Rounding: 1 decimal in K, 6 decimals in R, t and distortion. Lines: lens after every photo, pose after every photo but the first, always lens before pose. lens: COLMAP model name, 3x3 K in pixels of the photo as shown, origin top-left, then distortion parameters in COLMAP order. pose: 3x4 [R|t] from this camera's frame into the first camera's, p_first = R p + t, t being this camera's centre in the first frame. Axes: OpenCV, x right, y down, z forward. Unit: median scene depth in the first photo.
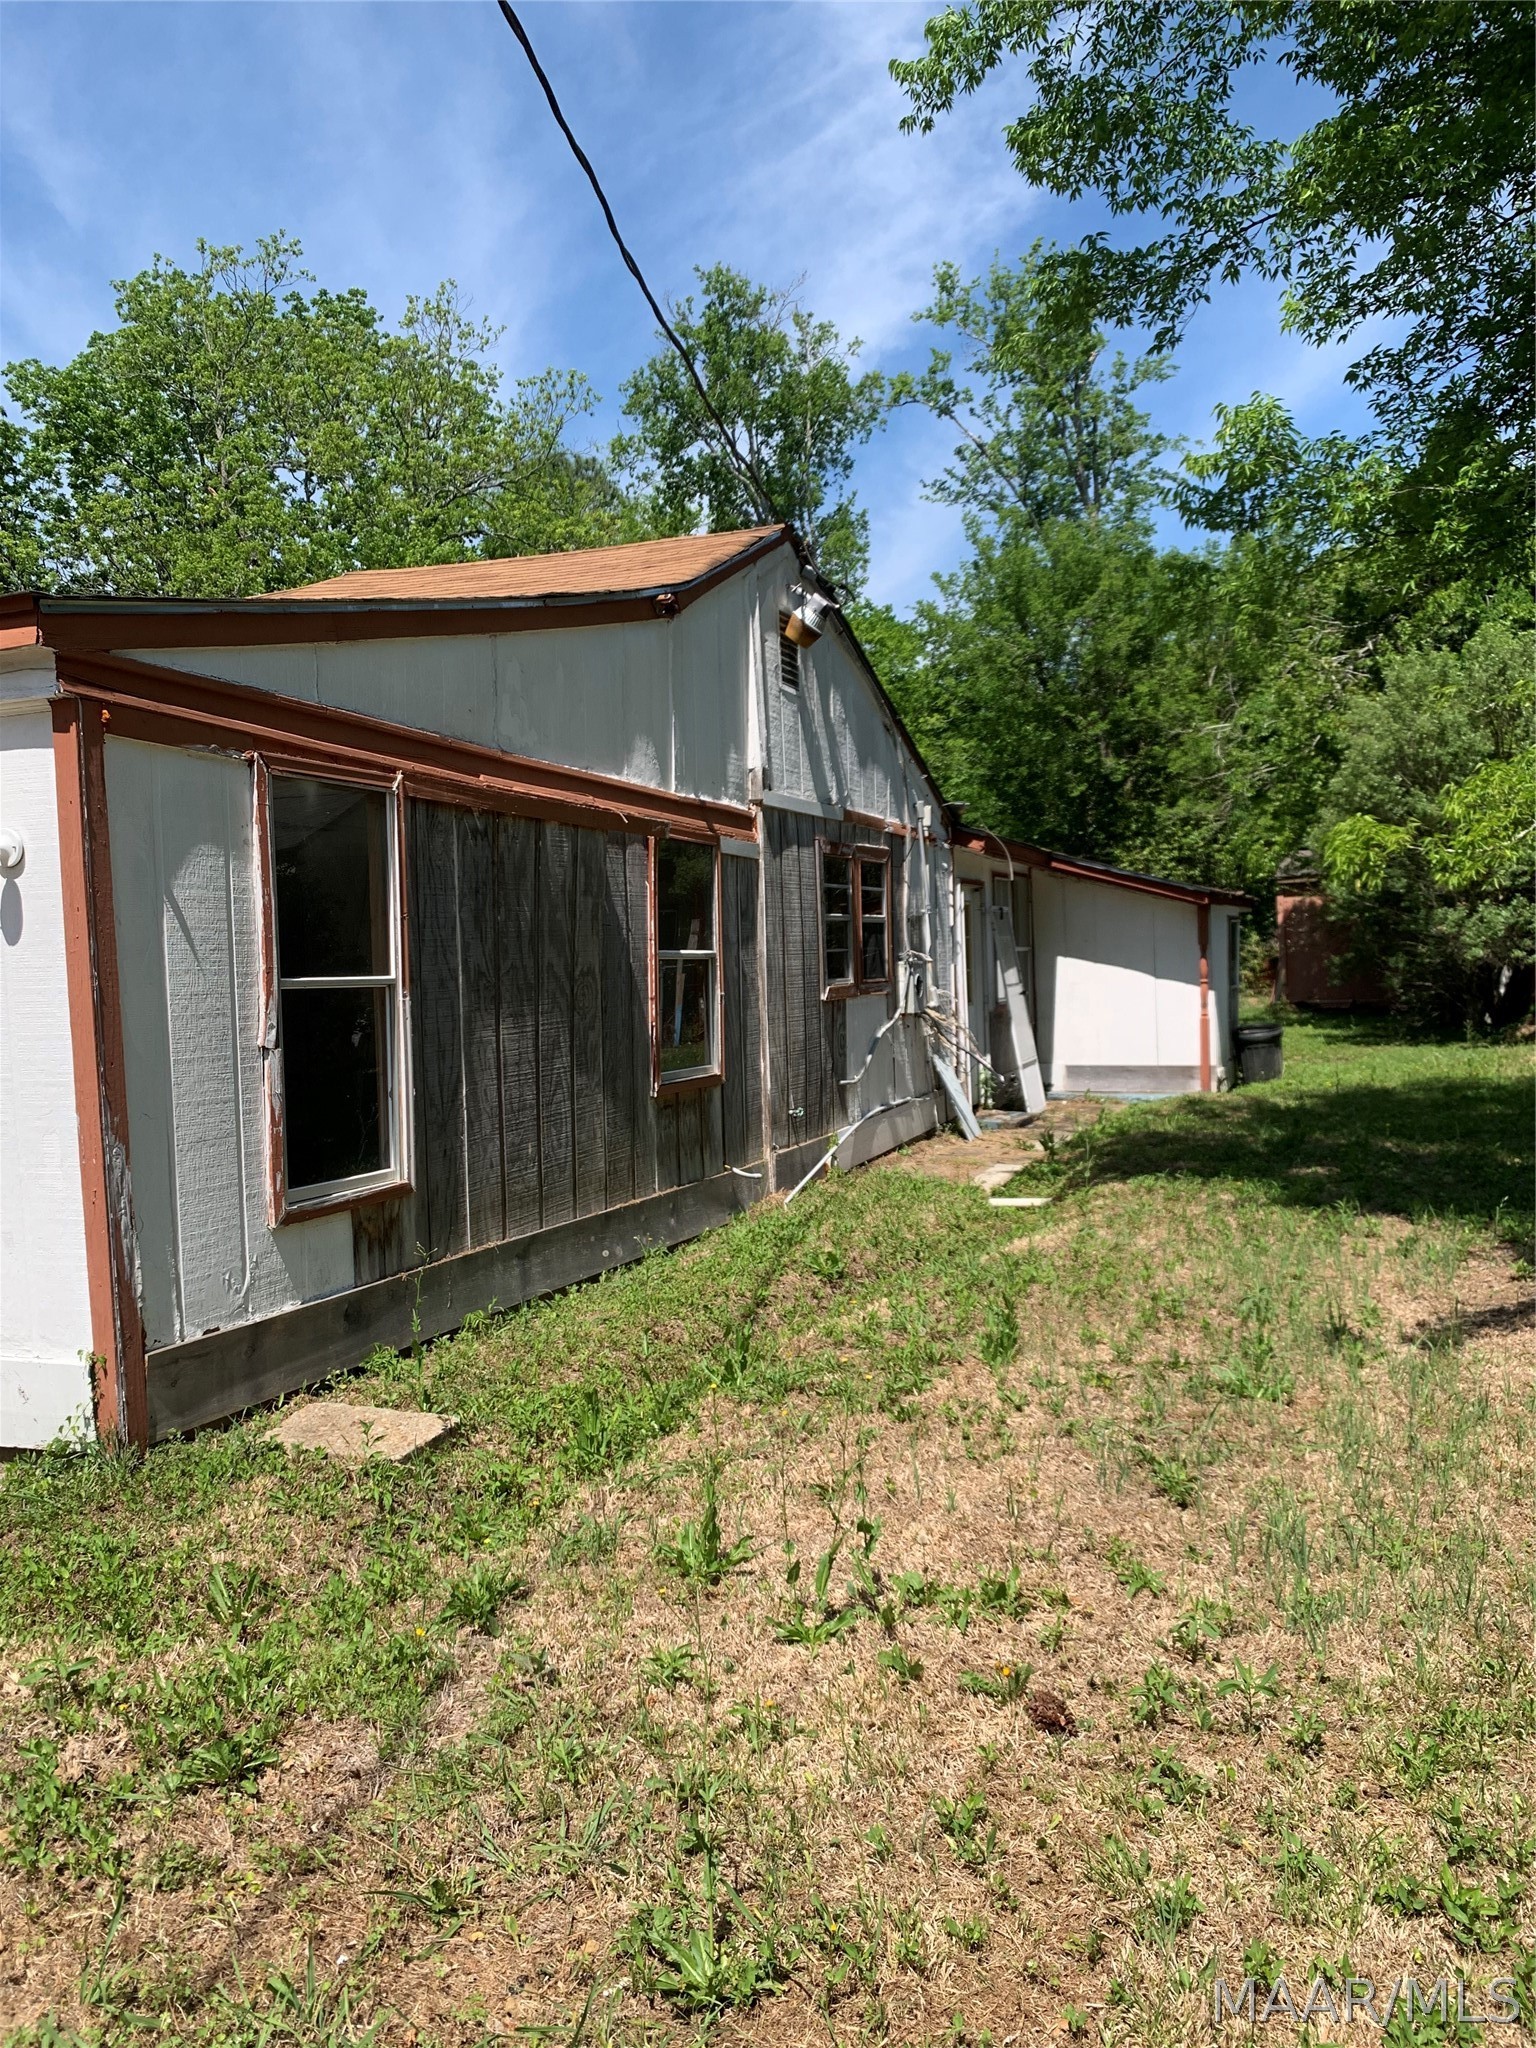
lens RADIAL K [[1583.9, 0, 768.1], [0, 1583.9, 1018.0], [0, 0, 1]] dist [0.037152, -0.039962]
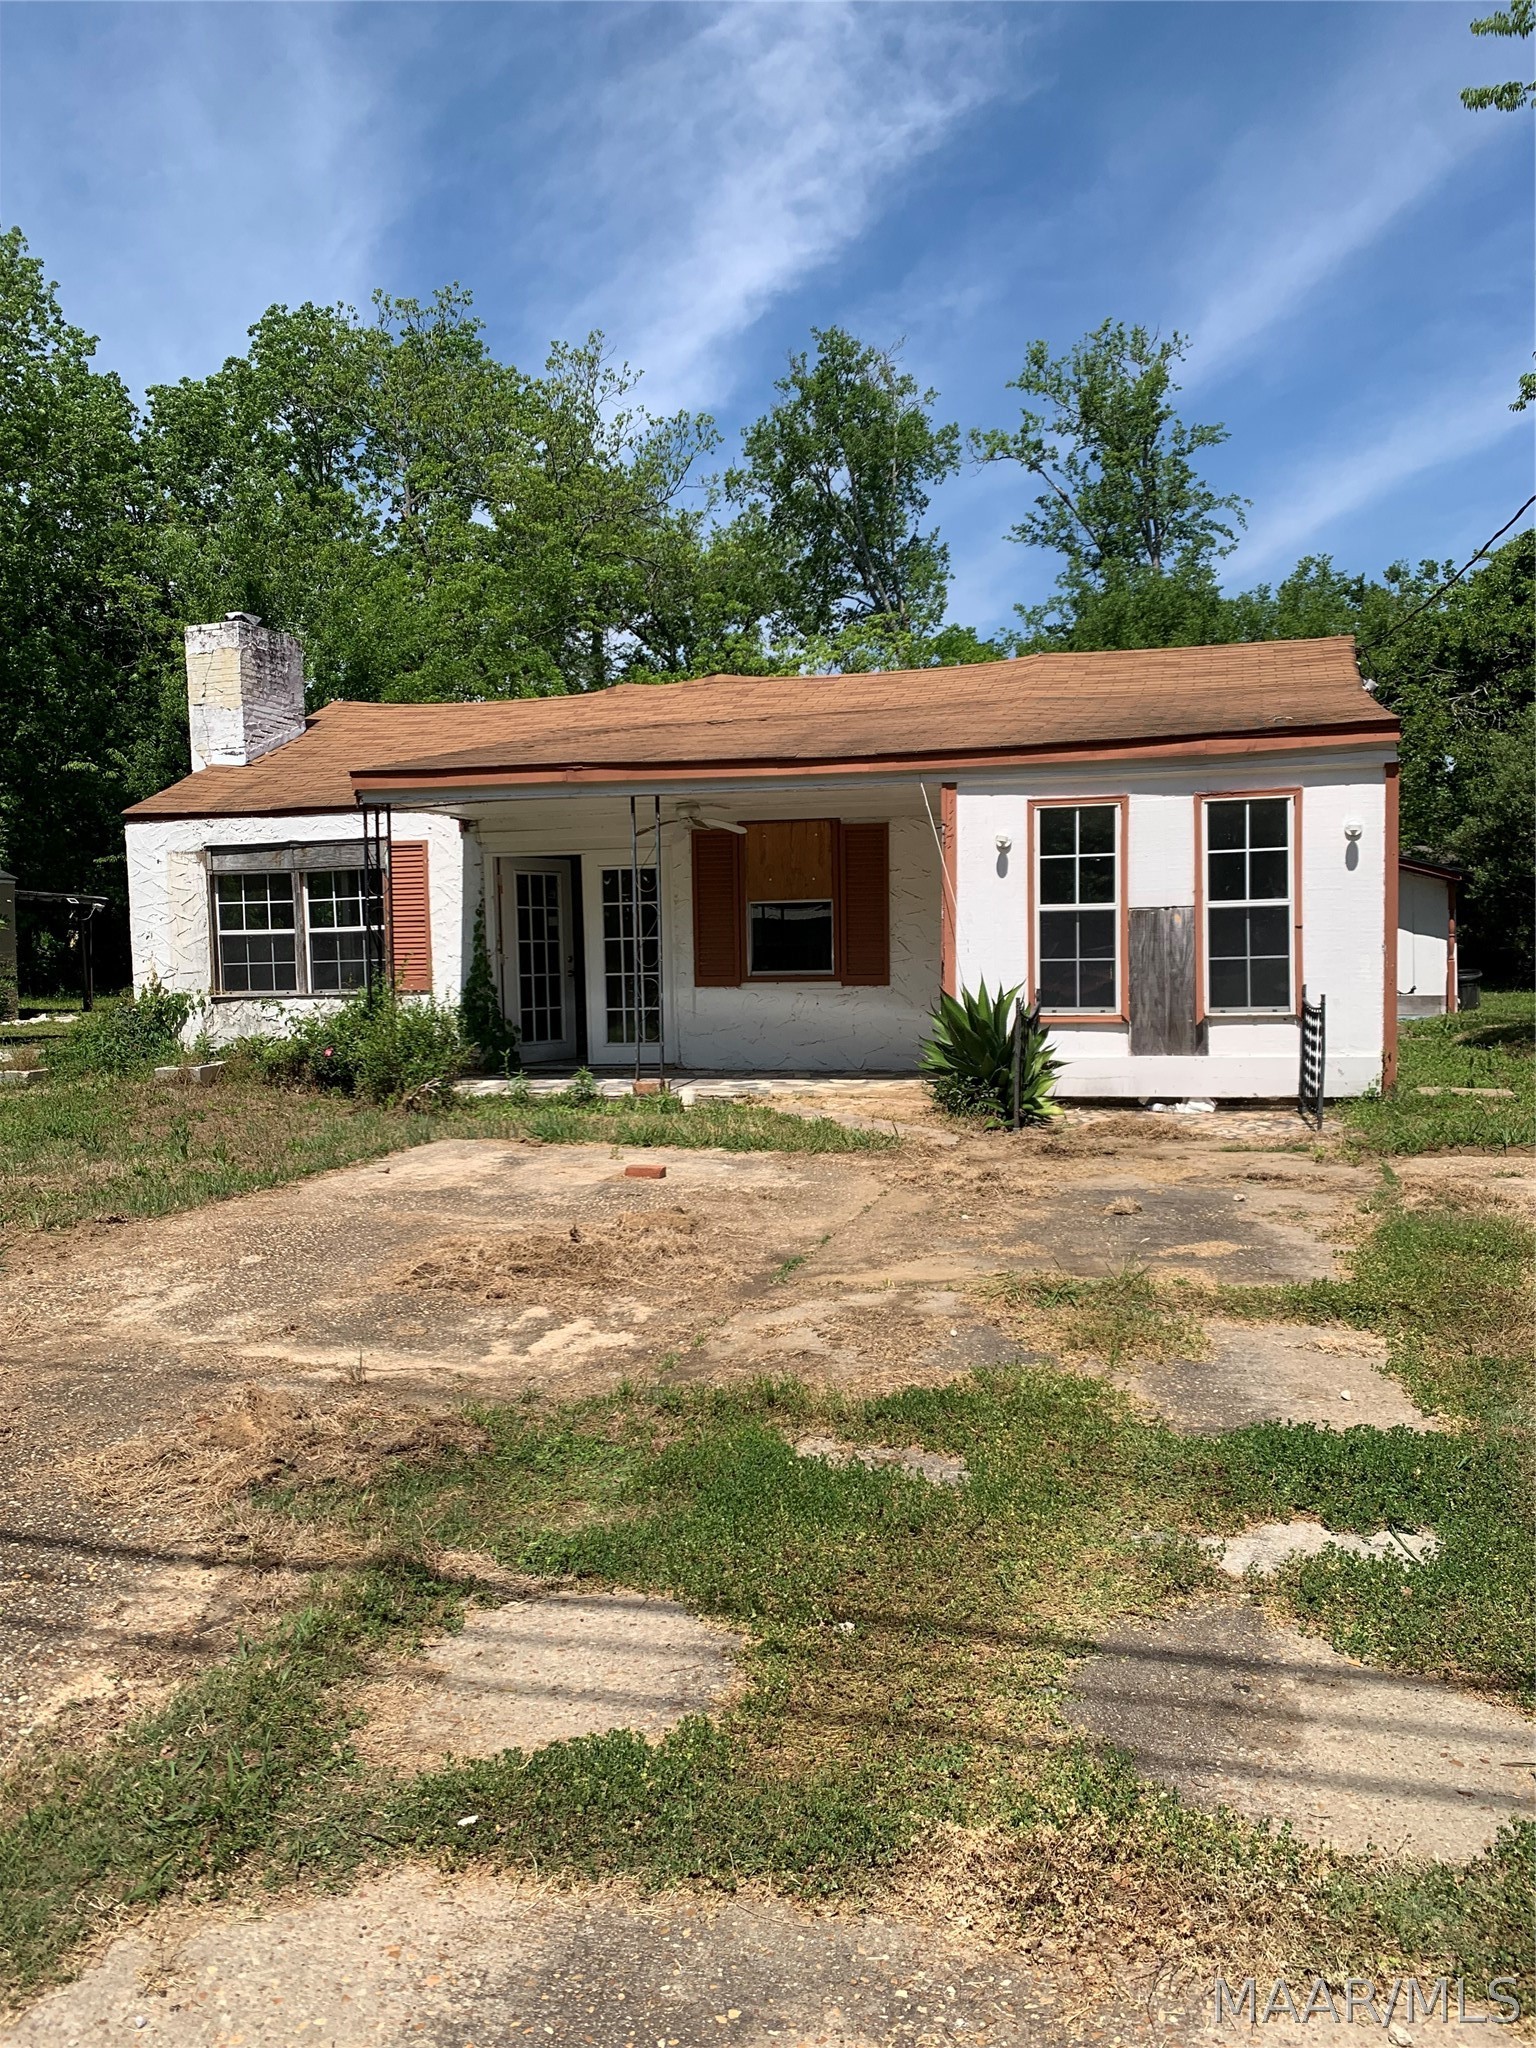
lens RADIAL K [[1583.9, 0, 800.9], [0, 1583.9, 1041.1], [0, 0, 1]] dist [0.037152, -0.039962]
pose [[0.993819, -0.000535, 0.111015, -0.183335], [-0.001365, 0.999854, 0.017045, 0.019084], [-0.111008, -0.017092, 0.993673, -0.140383]]
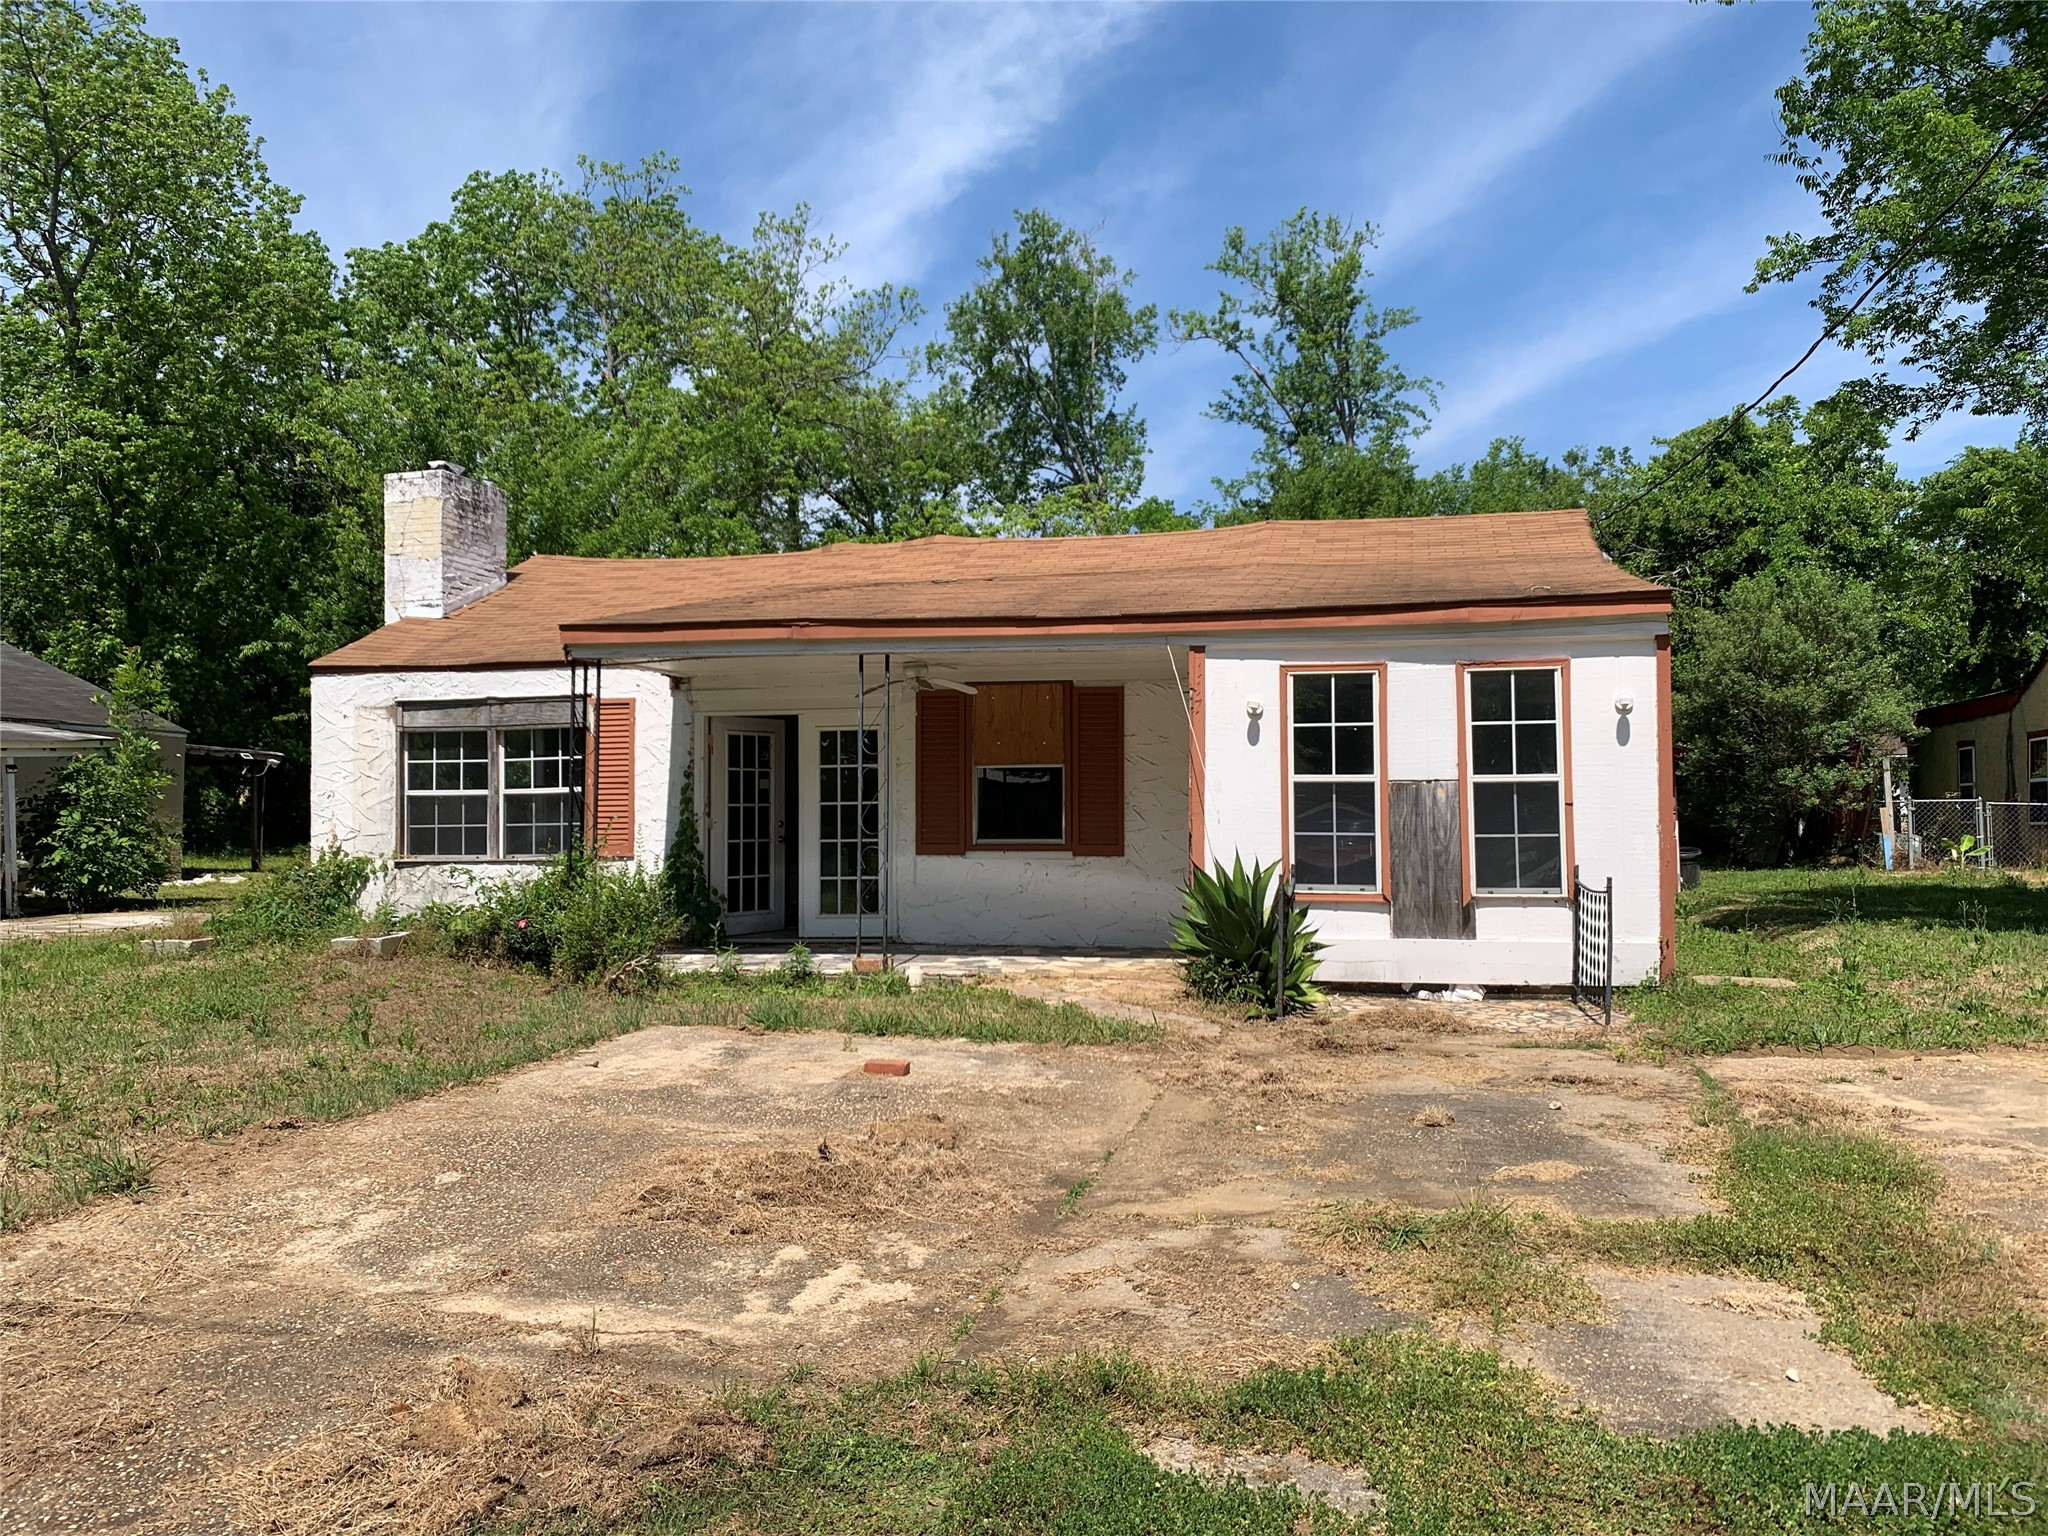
lens RADIAL K [[1583.9, 0, 1043.2], [0, 1583.9, 763.1], [0, 0, 1]] dist [0.037152, -0.039962]
pose [[0.988589, 0.024570, 0.148621, -0.191284], [-0.013724, 0.997196, -0.073568, 0.017549], [-0.150012, 0.070689, 0.986154, -0.120959]]
